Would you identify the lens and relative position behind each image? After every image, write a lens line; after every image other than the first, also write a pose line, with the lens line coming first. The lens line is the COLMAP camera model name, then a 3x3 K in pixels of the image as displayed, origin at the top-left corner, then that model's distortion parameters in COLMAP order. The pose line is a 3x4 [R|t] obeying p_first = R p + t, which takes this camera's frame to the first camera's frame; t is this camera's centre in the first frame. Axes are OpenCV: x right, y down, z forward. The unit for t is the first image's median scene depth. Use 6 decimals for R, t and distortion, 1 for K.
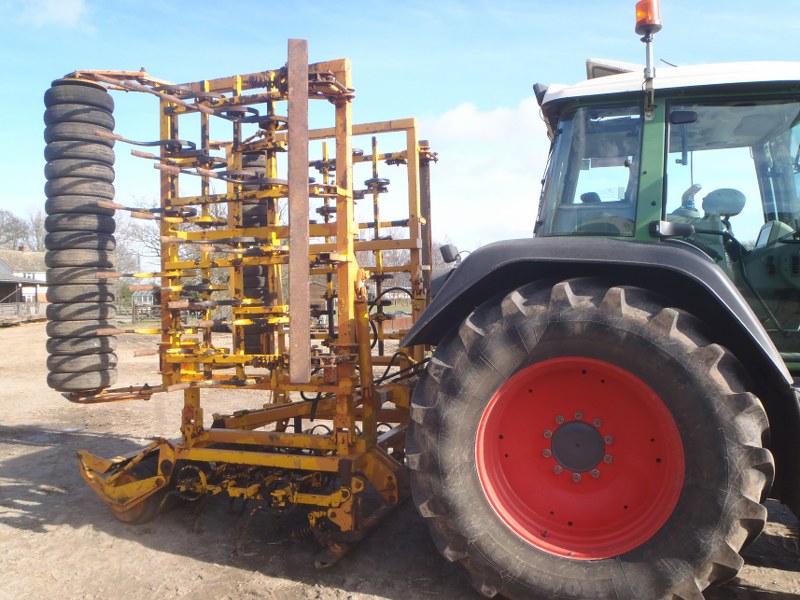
lens RADIAL K [[640.8, 0, 400.0], [0, 640.8, 300.0], [0, 0, 1]] dist [0.001825, 0.003165]
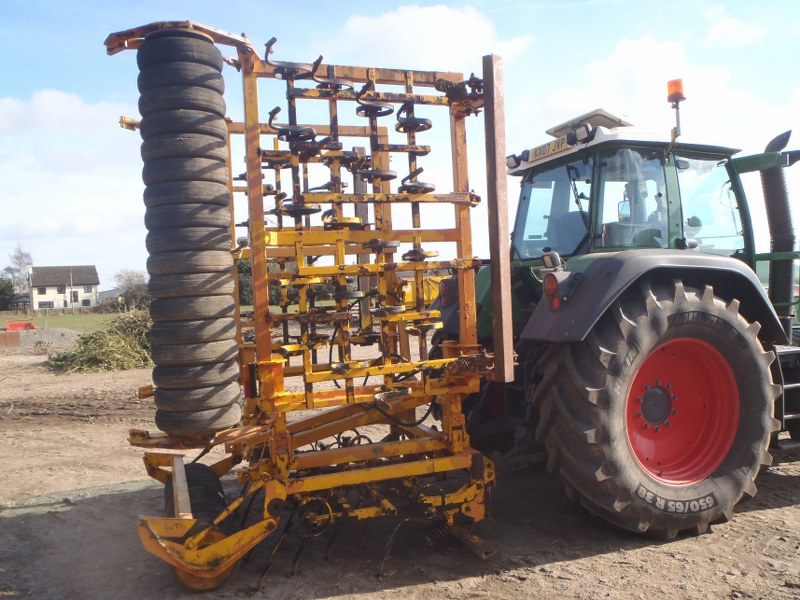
lens RADIAL K [[653.4, 0, 400.0], [0, 653.4, 300.0], [0, 0, 1]] dist [0.004984, -0.007717]
pose [[0.776200, -0.033084, 0.629618, -0.858291], [0.031671, 0.999408, 0.013470, -0.022850], [-0.629691, 0.009485, 0.776788, 0.242379]]
